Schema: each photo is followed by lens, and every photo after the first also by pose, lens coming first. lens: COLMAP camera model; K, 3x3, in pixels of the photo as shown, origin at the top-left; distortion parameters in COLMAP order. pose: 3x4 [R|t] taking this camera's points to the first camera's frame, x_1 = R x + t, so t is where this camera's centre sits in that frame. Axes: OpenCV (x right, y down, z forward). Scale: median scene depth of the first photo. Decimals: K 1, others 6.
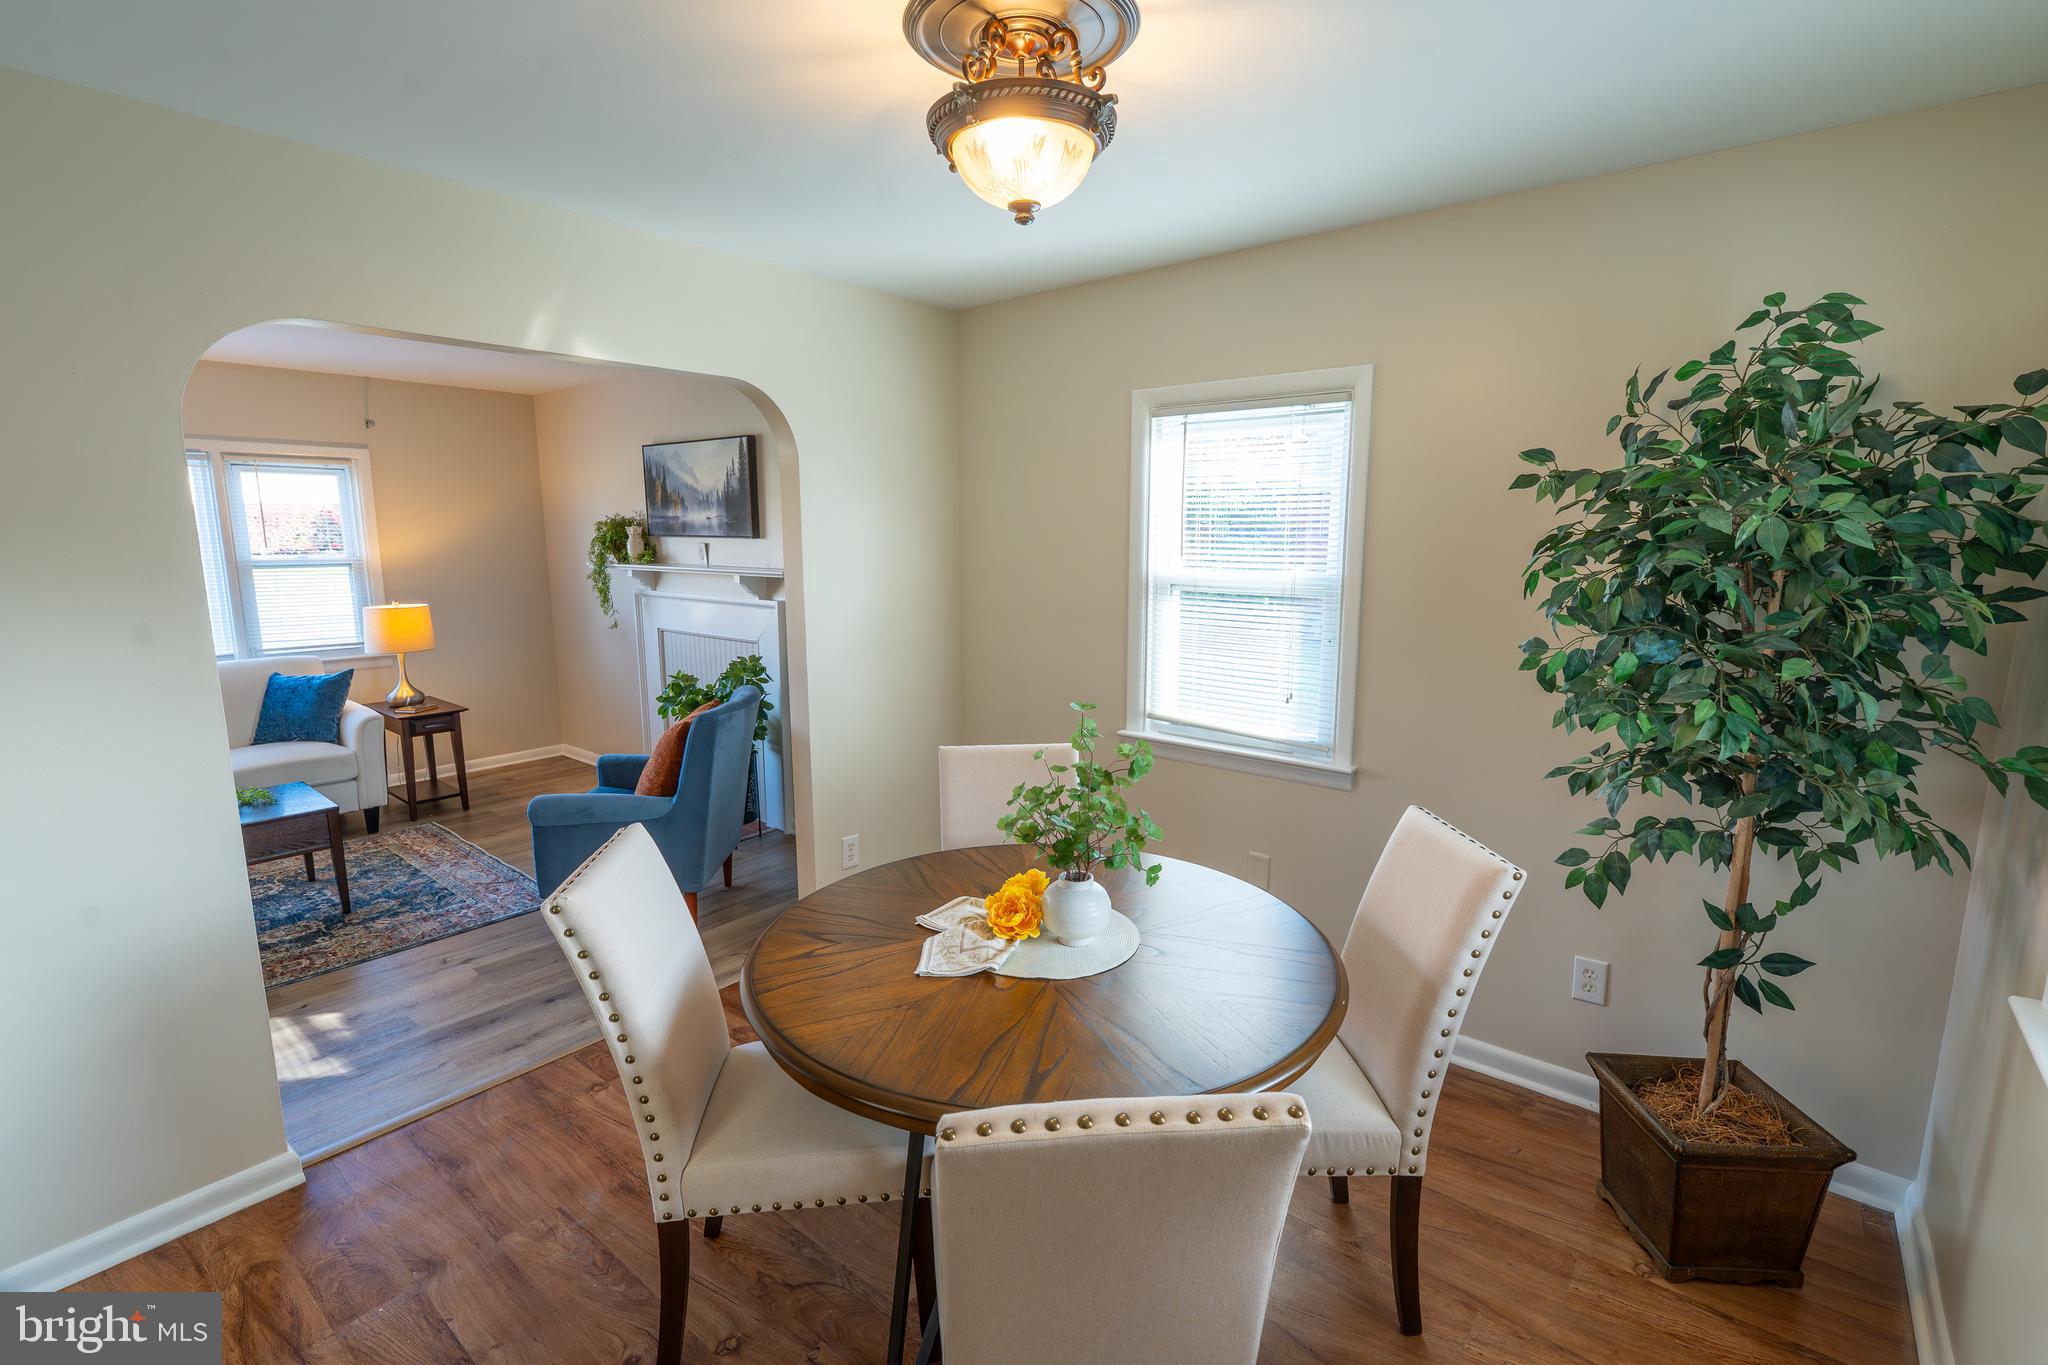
lens RADIAL K [[936.3, 0, 1025.8], [0, 936.3, 679.2], [0, 0, 1]] dist [-0.003166, 0.001142]
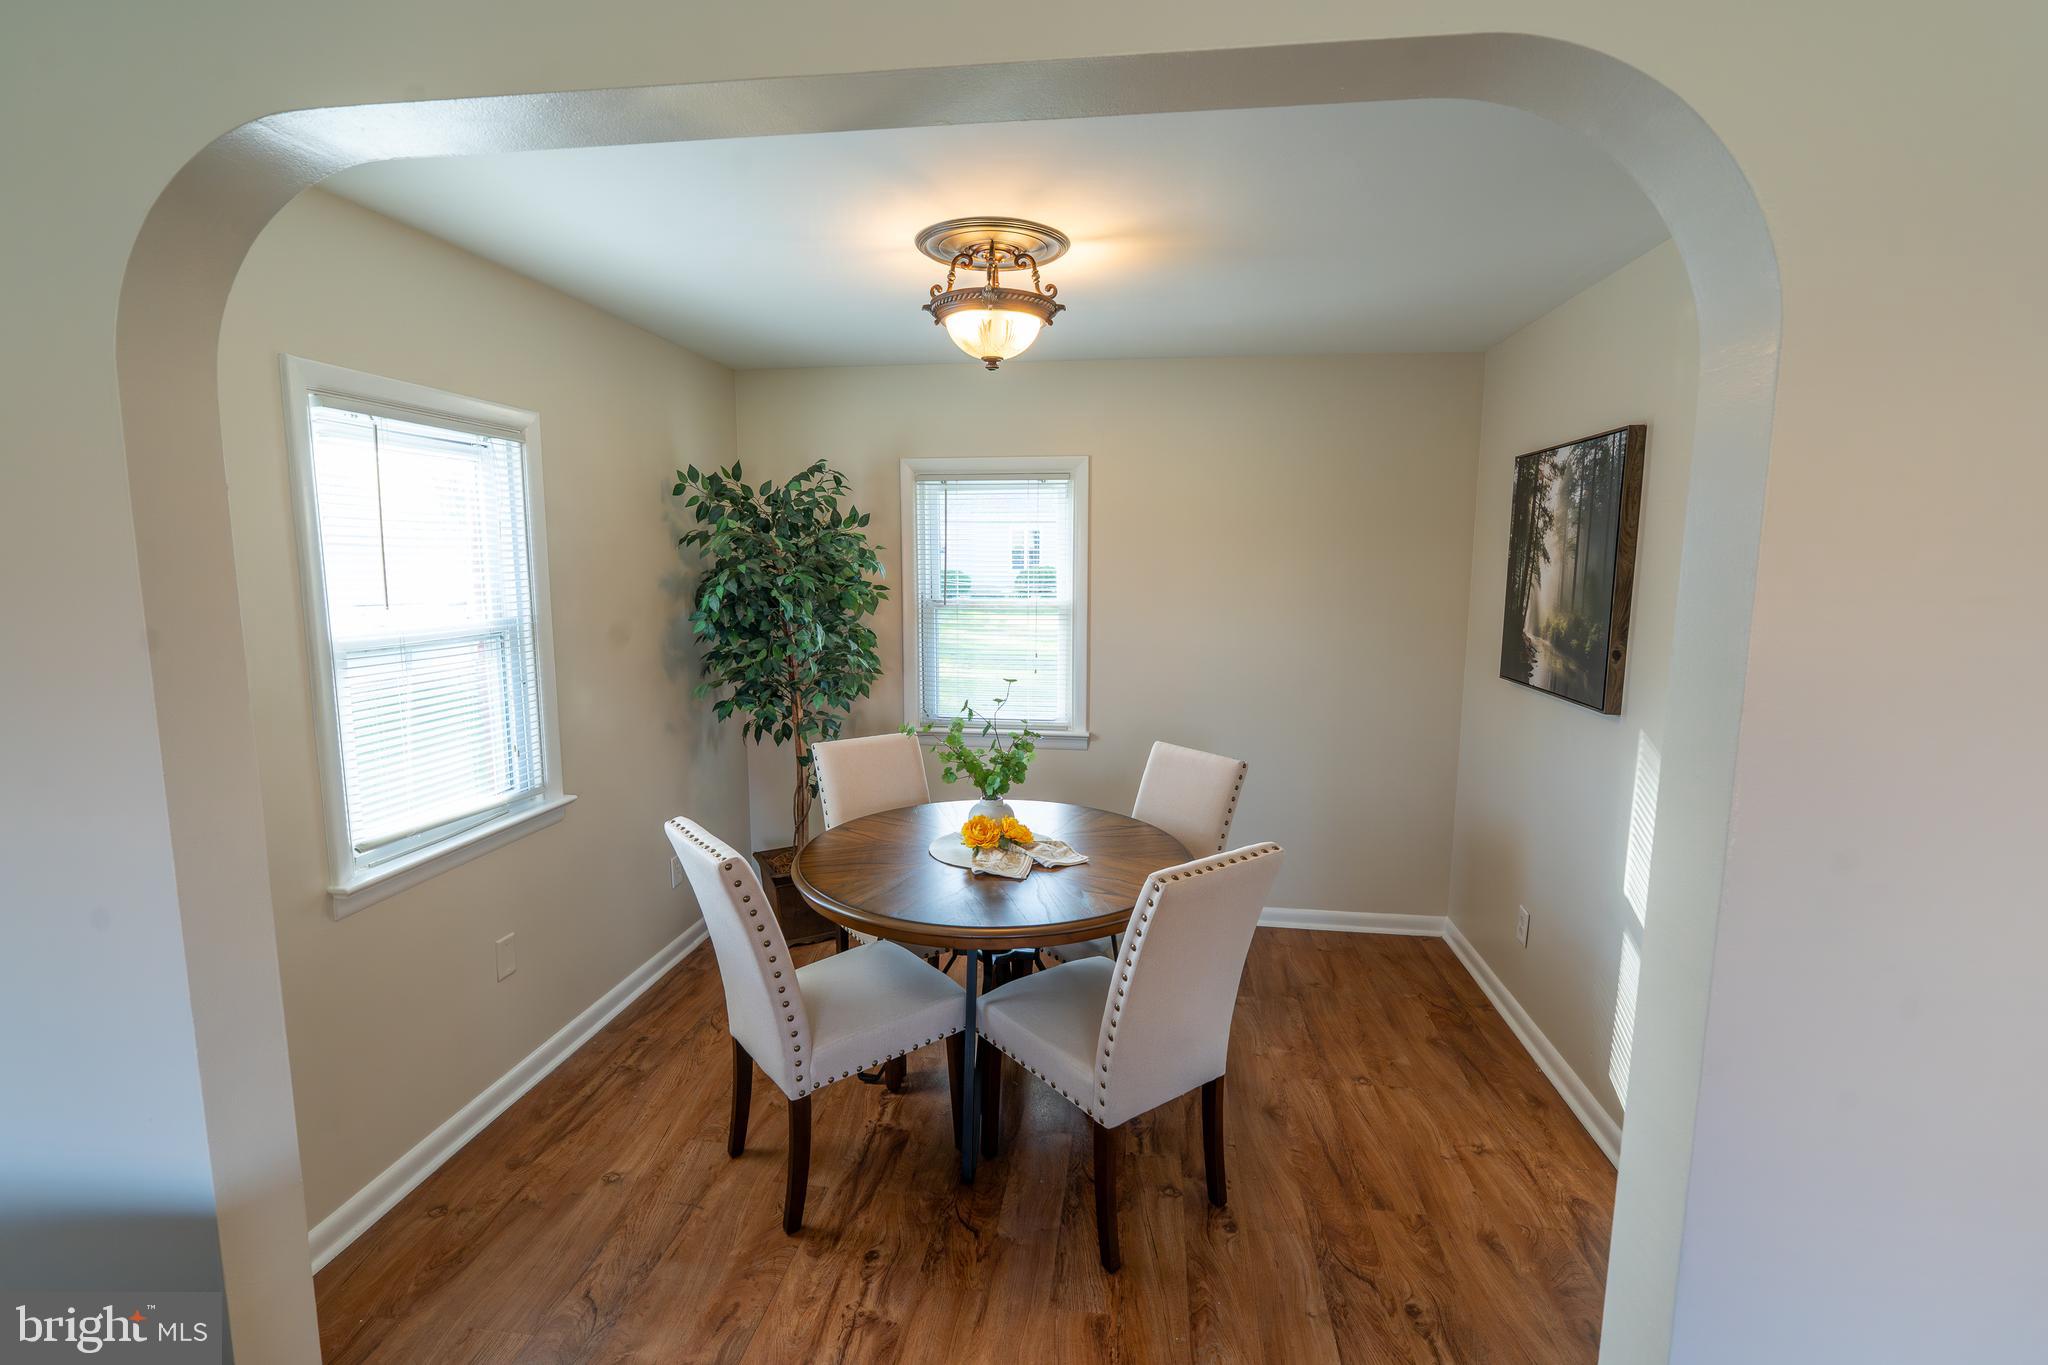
lens RADIAL K [[936.3, 0, 1028.5], [0, 936.3, 672.5], [0, 0, 1]] dist [-0.003166, 0.001142]
pose [[-0.536223, -0.104291, 0.837609, -0.464812], [0.134530, 0.969093, 0.206785, -0.108837], [-0.833287, 0.223567, -0.505620, 0.629301]]
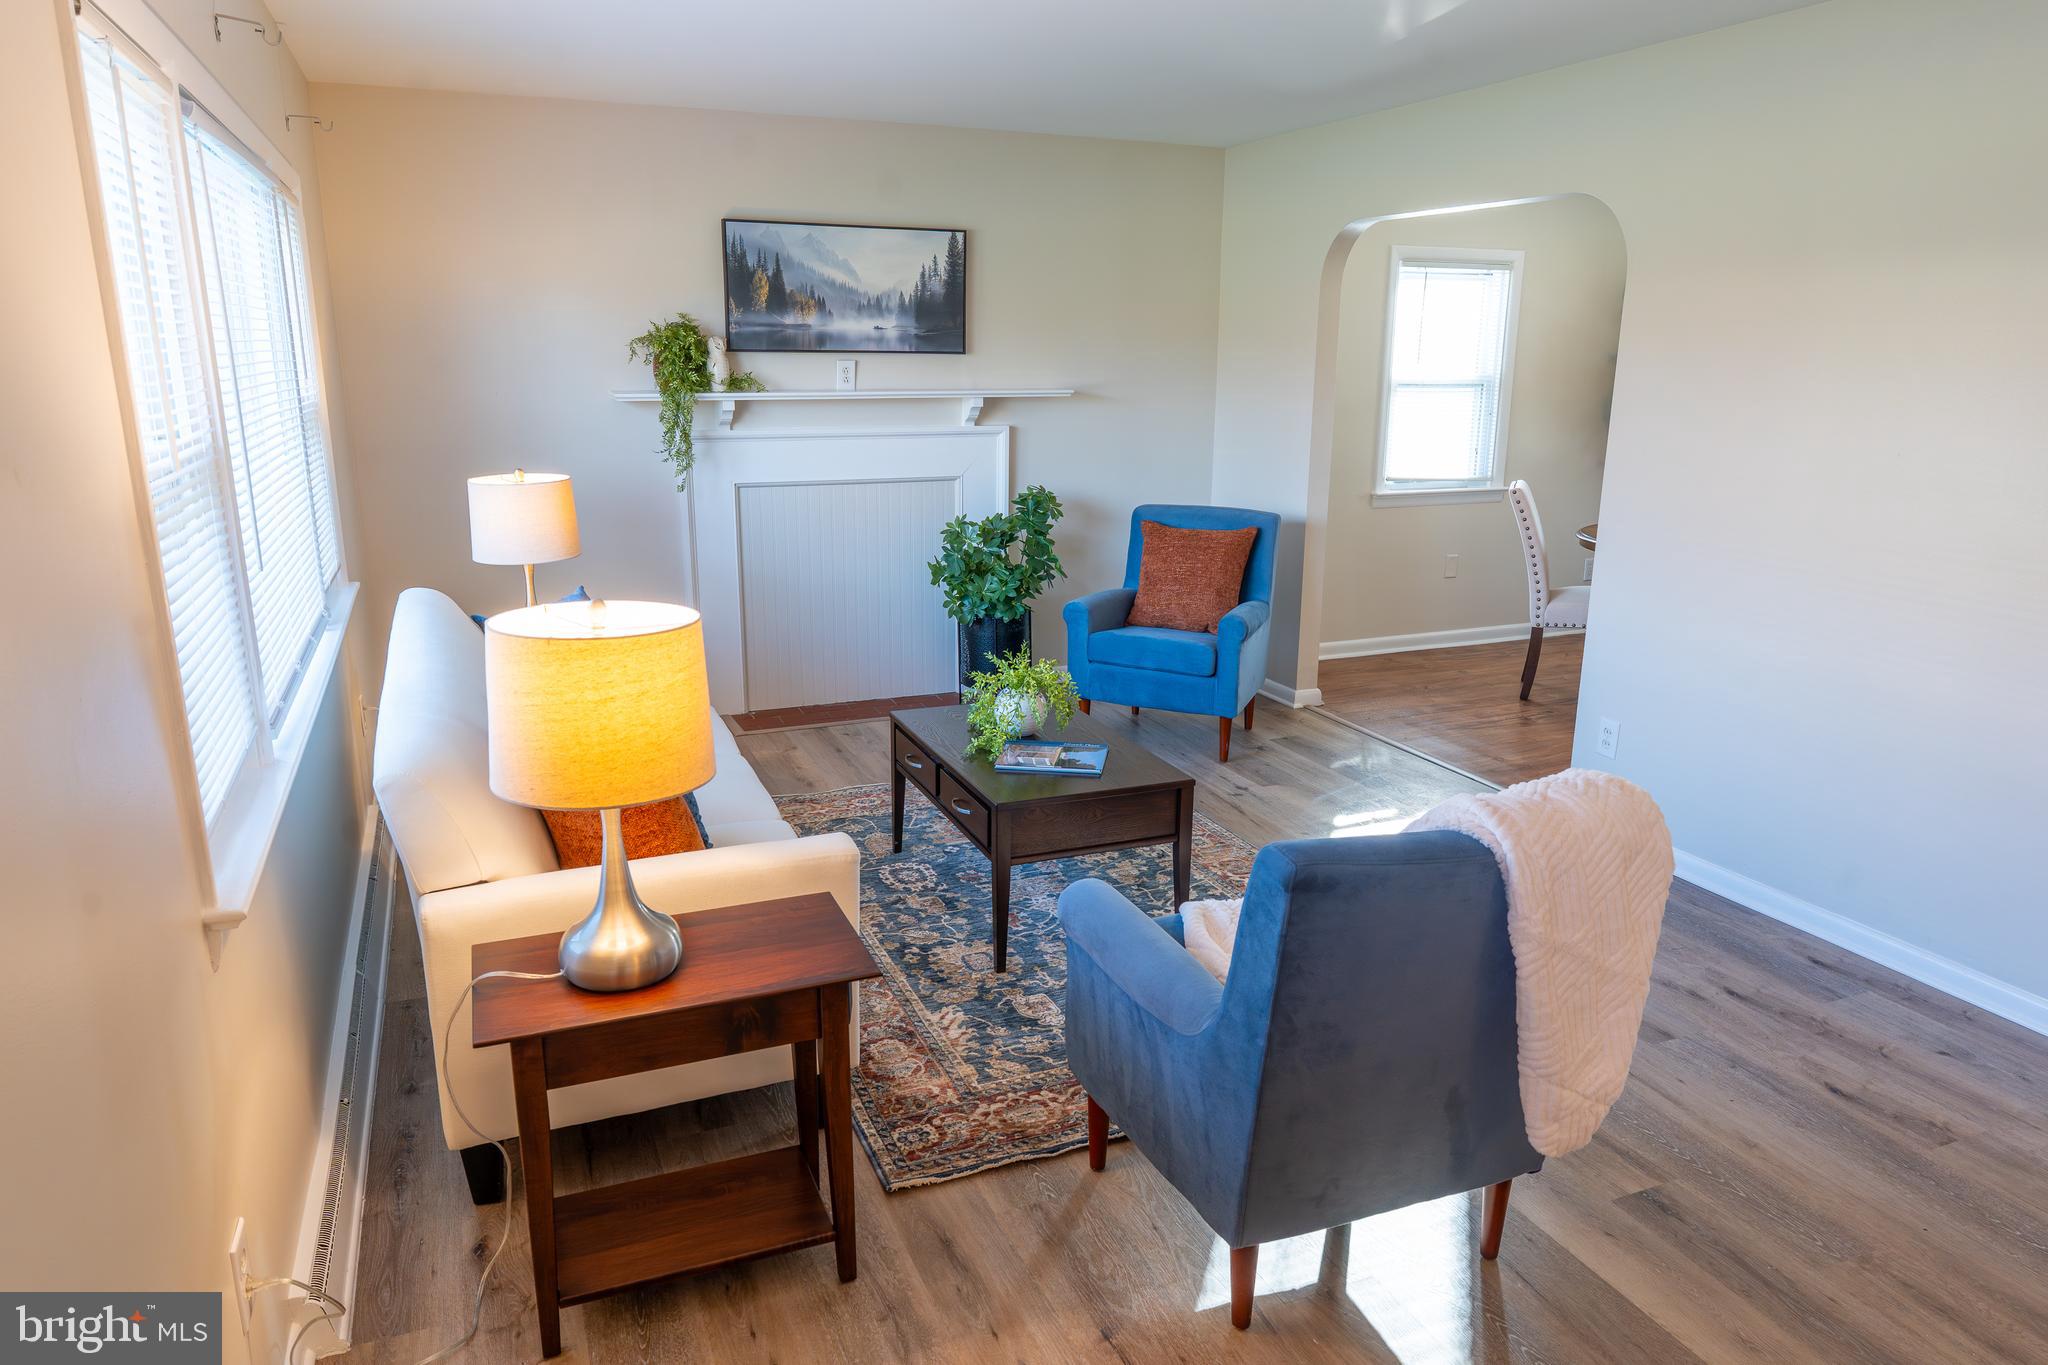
lens RADIAL K [[1302.8, 0, 1028.9], [0, 1302.8, 691.6], [0, 0, 1]] dist [0.023188, 0.000089]
pose [[0.450346, -0.220854, 0.865108, -1.330970], [0.139597, 0.974425, 0.176092, -0.049302], [-0.881874, 0.041464, 0.469659, 0.383904]]
